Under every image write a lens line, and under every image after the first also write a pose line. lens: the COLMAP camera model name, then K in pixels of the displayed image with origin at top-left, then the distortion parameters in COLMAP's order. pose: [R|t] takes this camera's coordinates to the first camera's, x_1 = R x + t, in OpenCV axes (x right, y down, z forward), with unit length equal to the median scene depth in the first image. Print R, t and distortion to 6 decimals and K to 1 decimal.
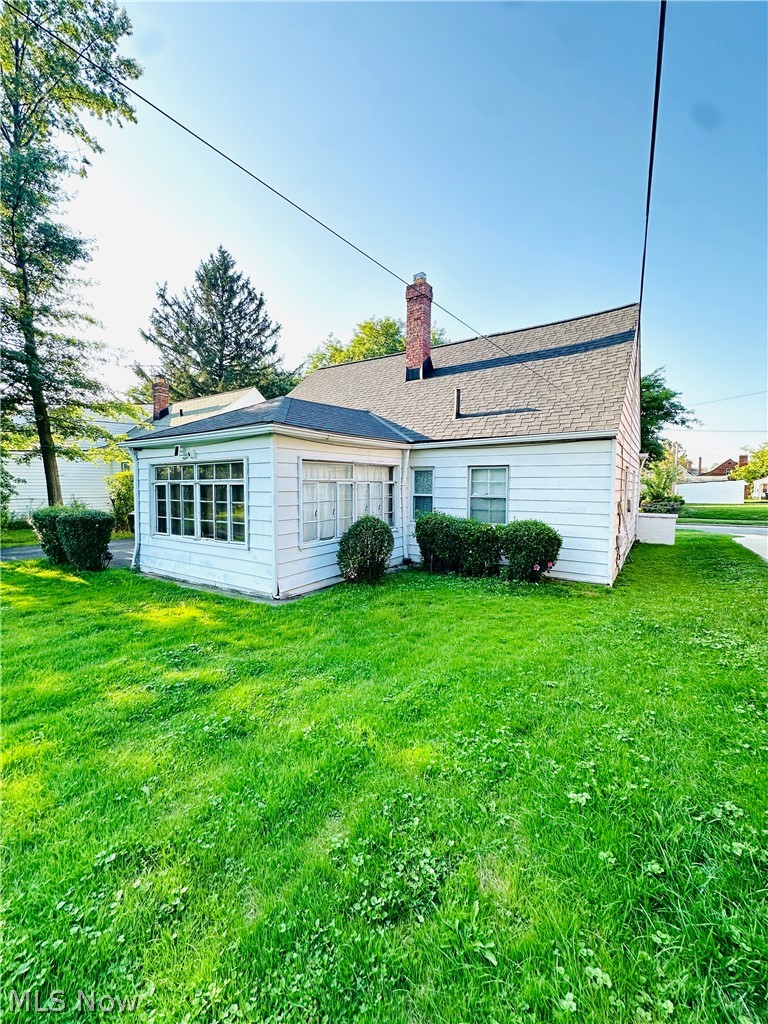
lens RADIAL K [[409.9, 0, 383.1], [0, 409.9, 510.5], [0, 0, 1]] dist [0.000117, 0.000351]
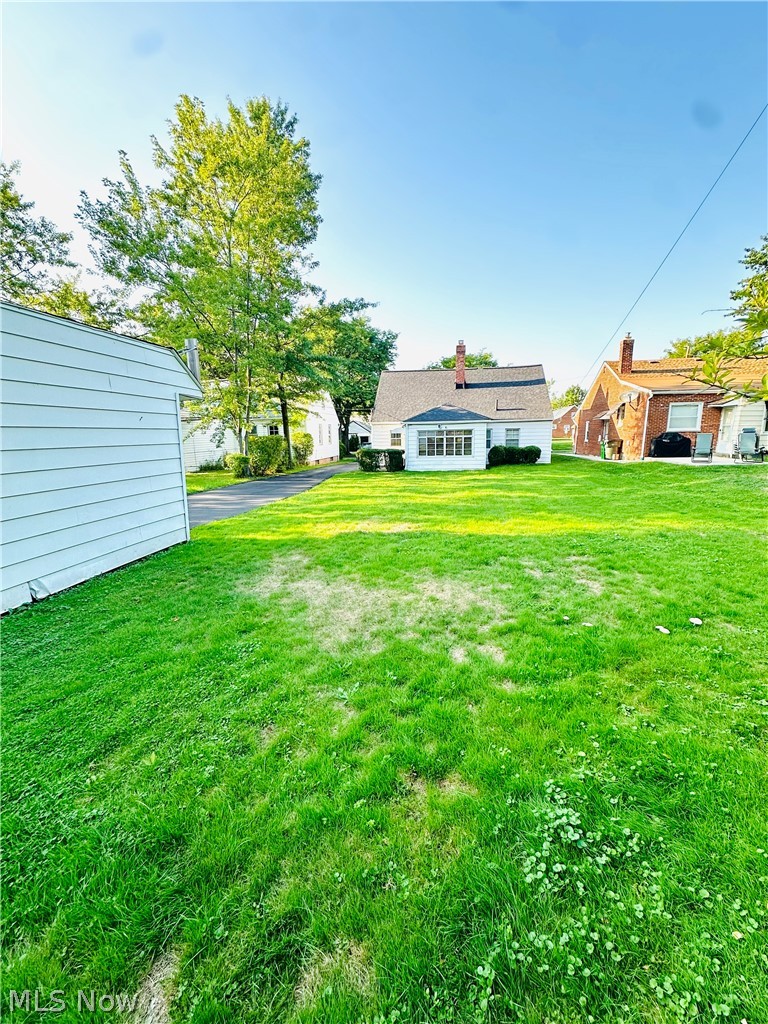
lens RADIAL K [[409.9, 0, 384.1], [0, 409.9, 513.4], [0, 0, 1]] dist [0.000117, 0.000351]
pose [[0.913556, -0.099342, 0.394395, -1.908724], [0.047235, 0.989064, 0.139716, 0.042311], [-0.403962, -0.109009, 0.908258, -1.455059]]
